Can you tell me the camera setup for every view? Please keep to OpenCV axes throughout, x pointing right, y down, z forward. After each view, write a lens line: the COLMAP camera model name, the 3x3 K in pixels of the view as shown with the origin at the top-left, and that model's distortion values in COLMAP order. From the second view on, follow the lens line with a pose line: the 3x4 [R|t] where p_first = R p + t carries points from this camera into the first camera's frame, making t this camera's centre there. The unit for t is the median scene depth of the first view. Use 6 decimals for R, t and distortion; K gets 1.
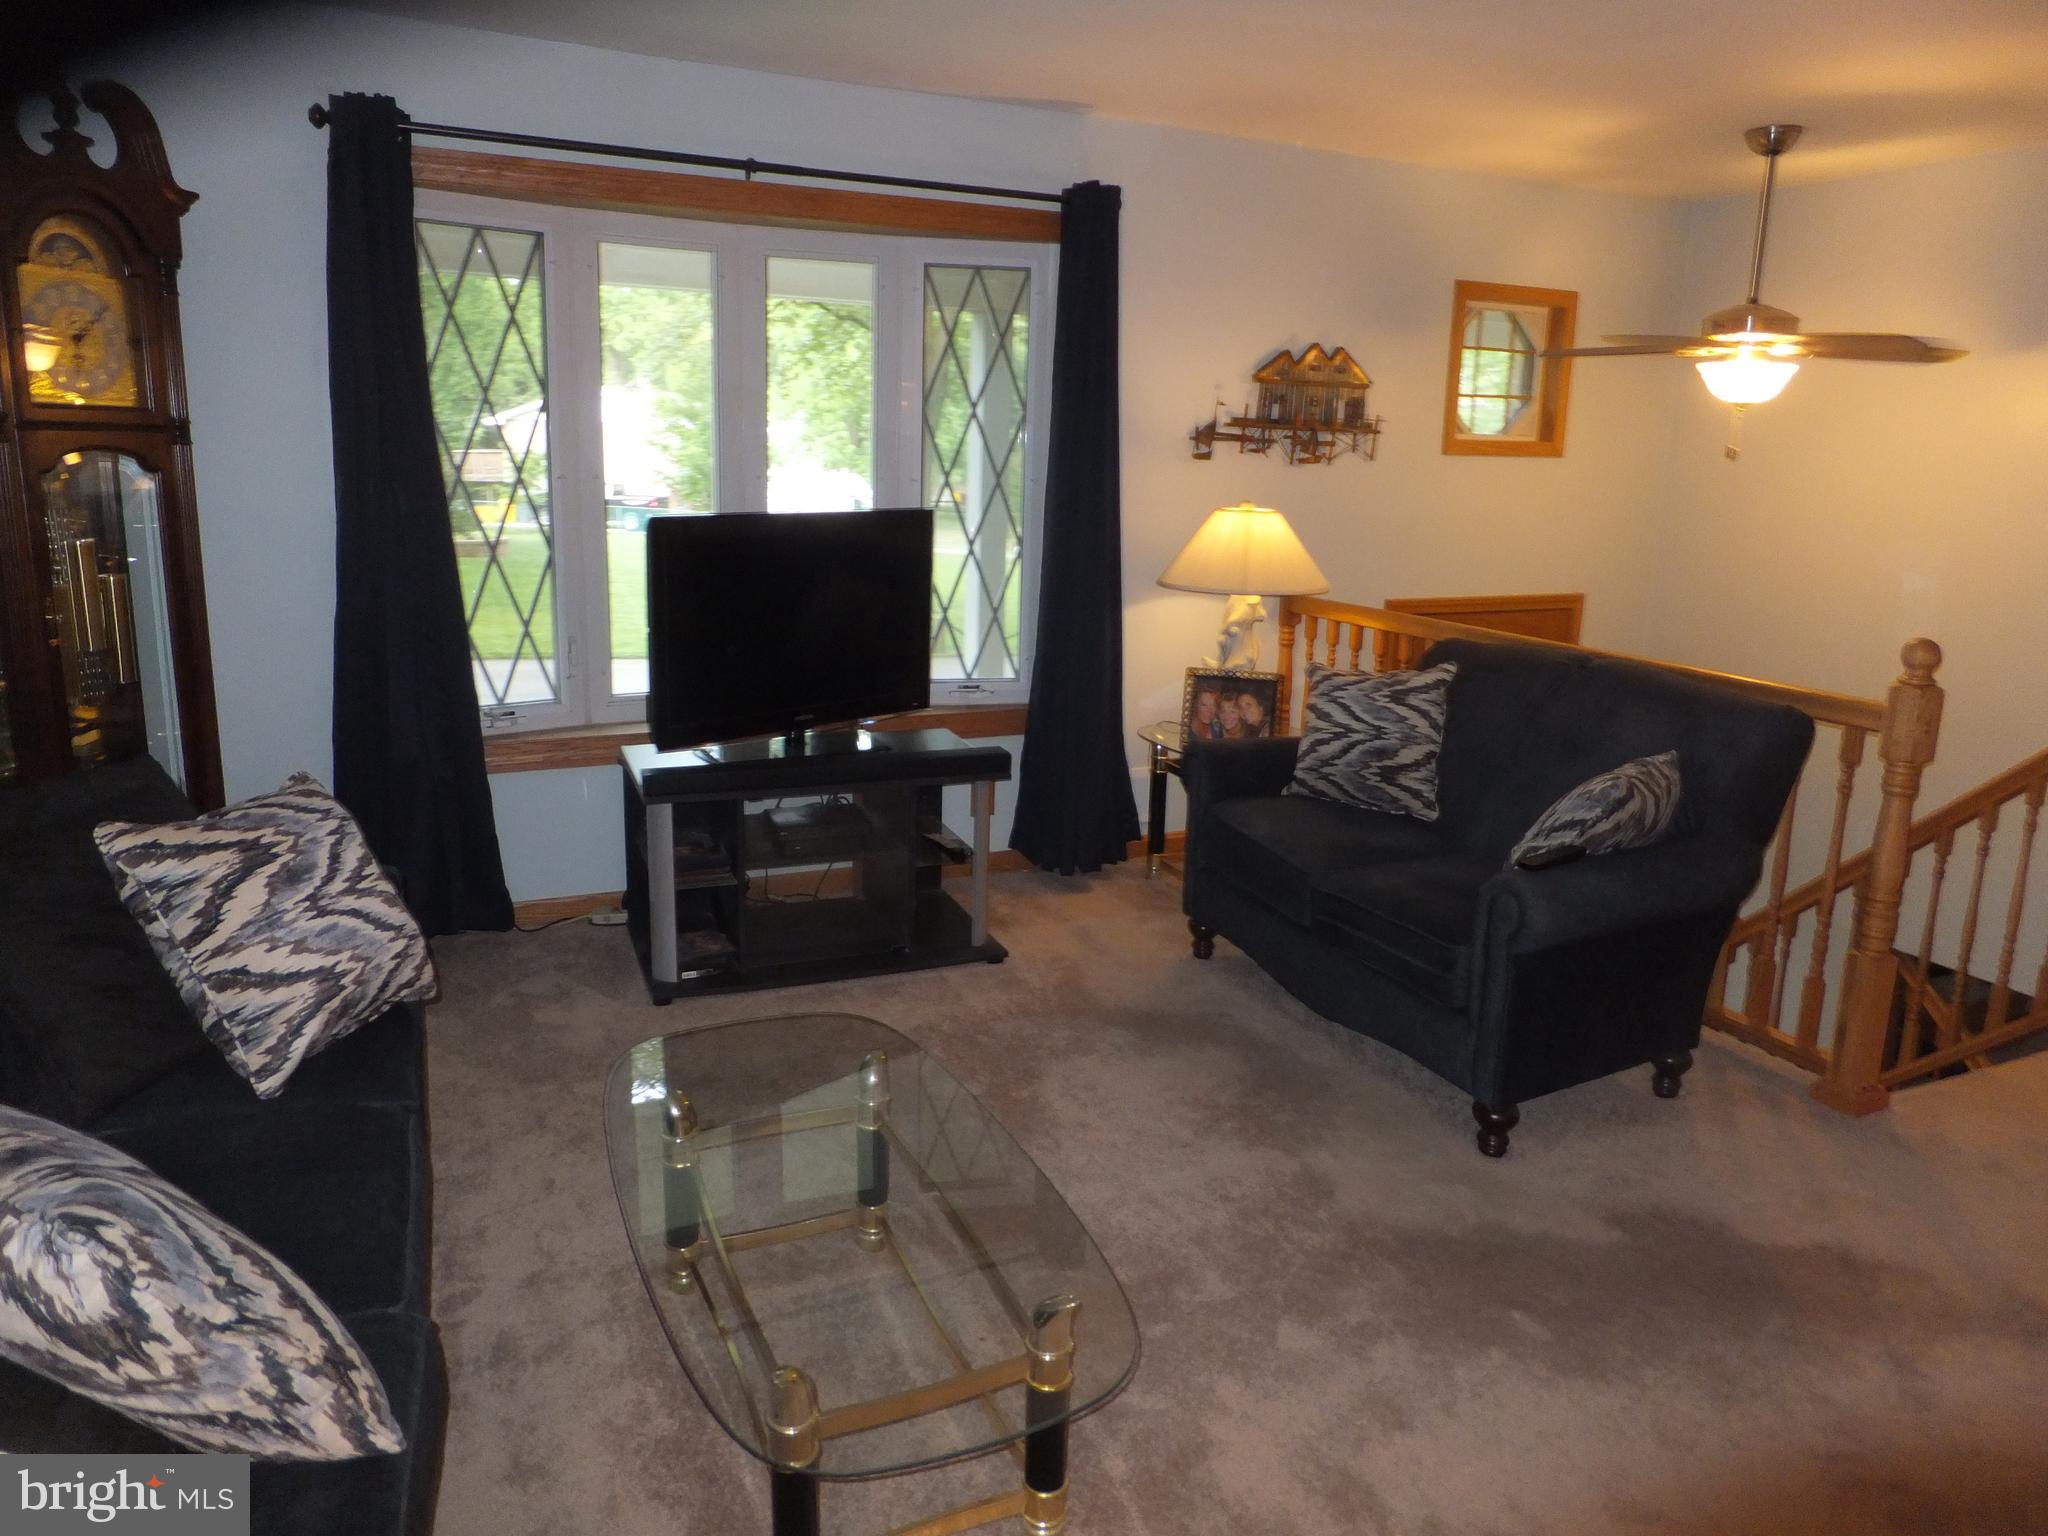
lens RADIAL K [[1375.2, 0, 1025.7], [0, 1375.2, 726.0], [0, 0, 1]] dist [-0.055415, 0.056188]
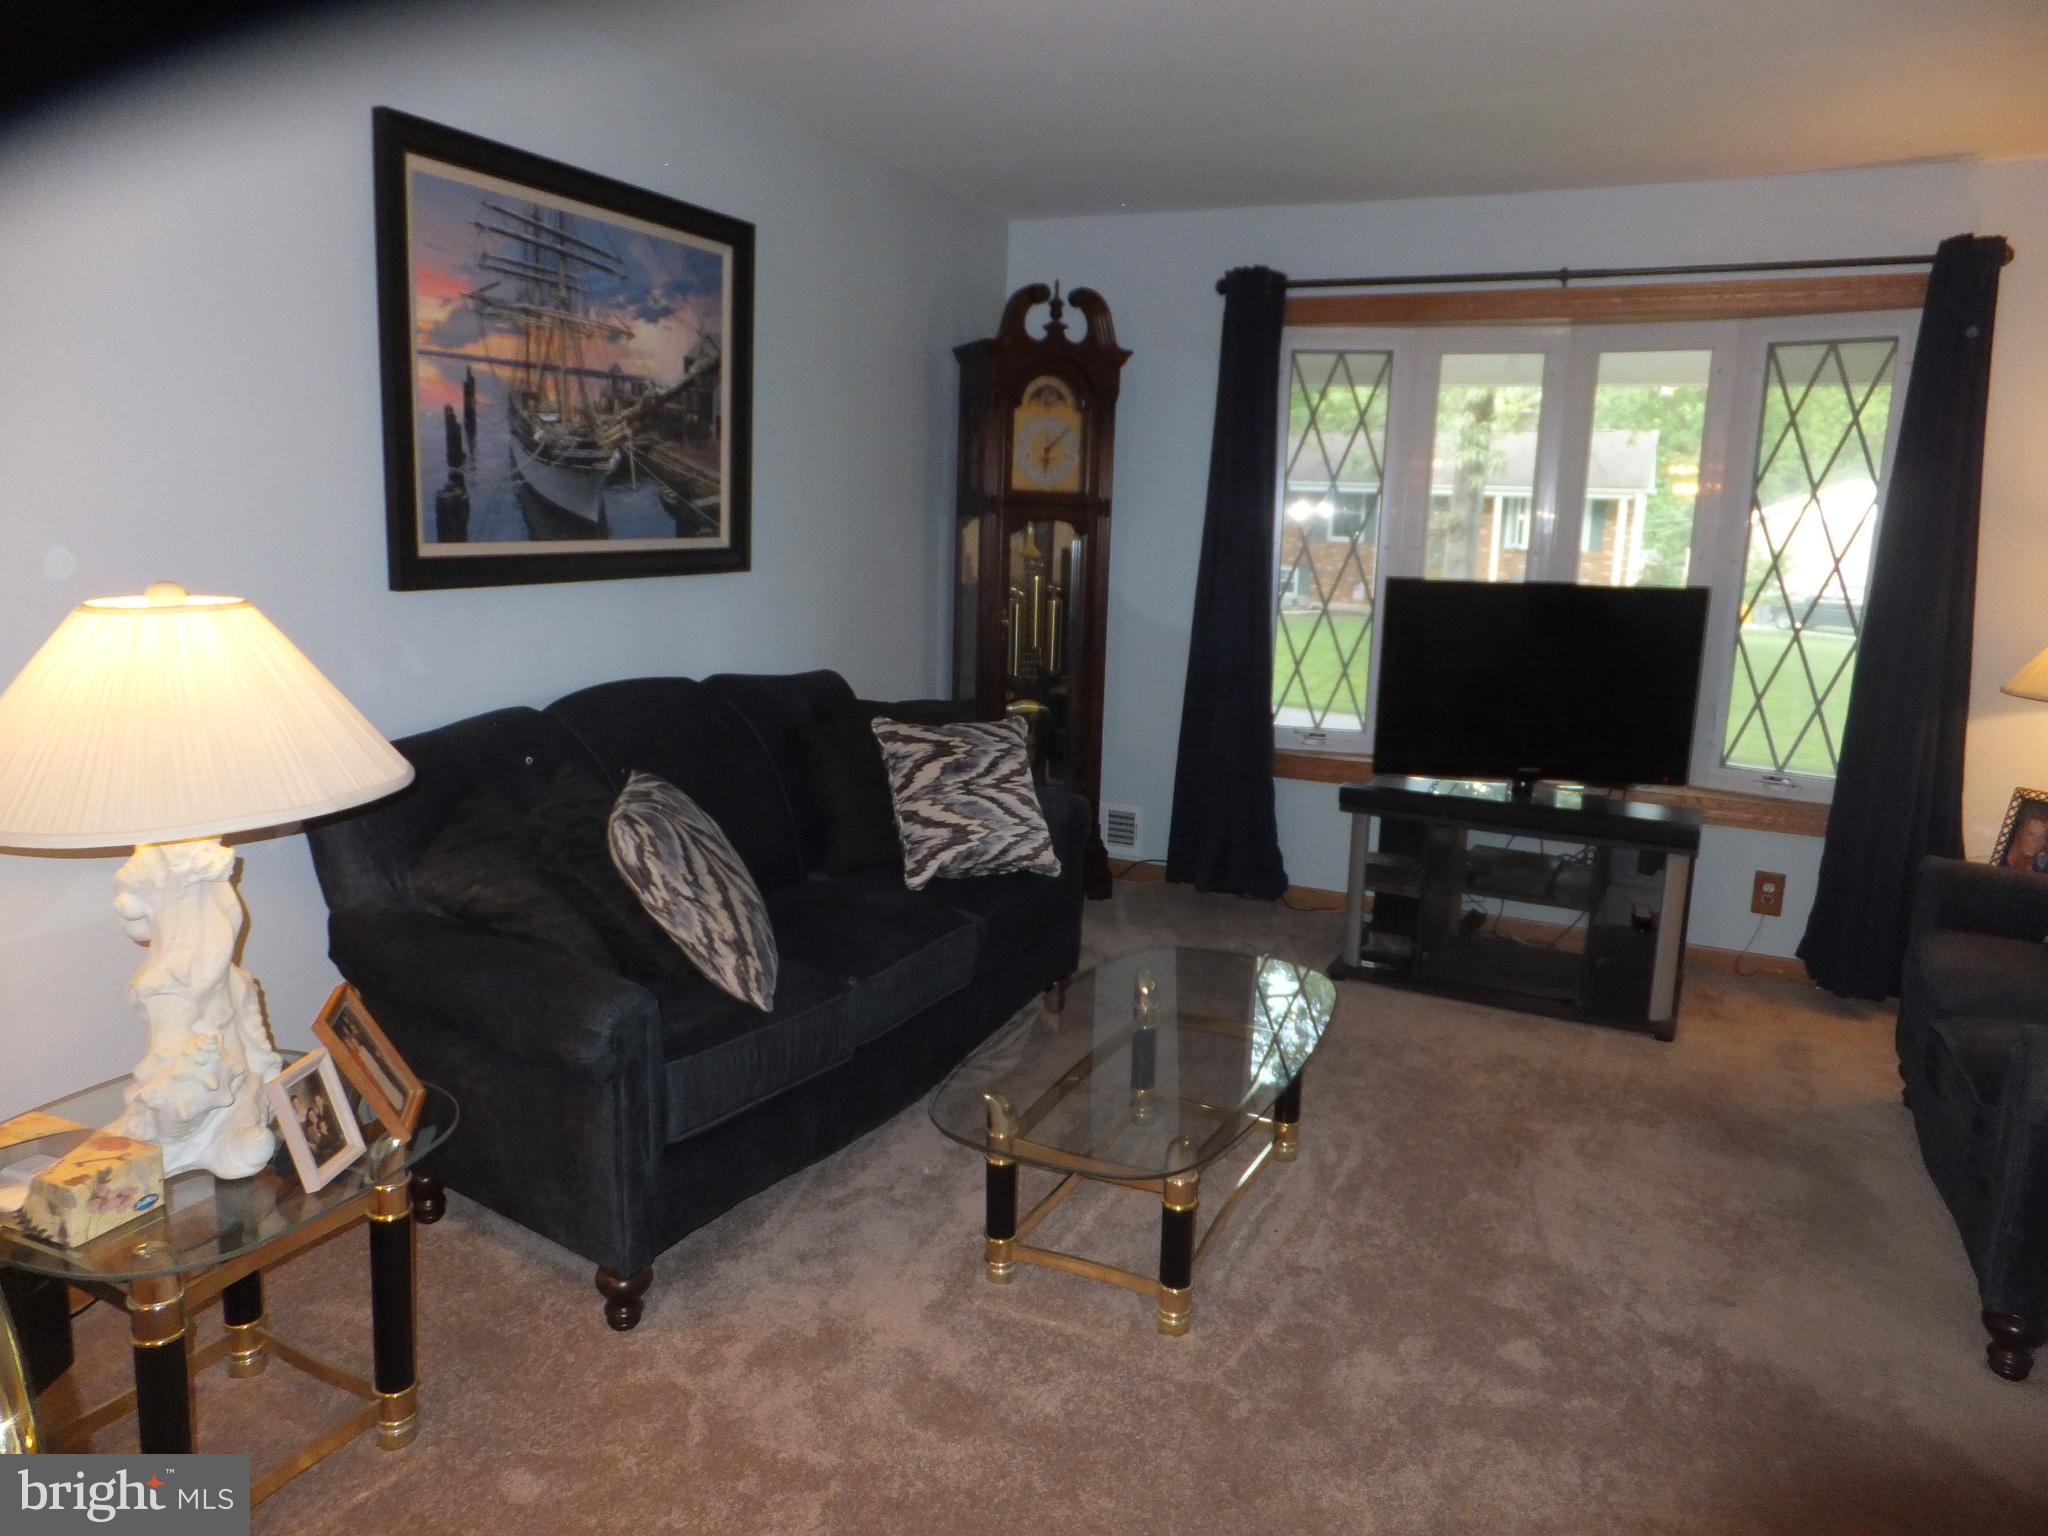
lens RADIAL K [[1361.7, 0, 1017.1], [0, 1361.7, 736.1], [0, 0, 1]] dist [-0.003442, 0.004288]
pose [[0.640230, 0.120233, -0.758715, 0.703271], [-0.168098, 0.985666, 0.014351, 0.035344], [0.749565, 0.118351, 0.651264, -0.025984]]
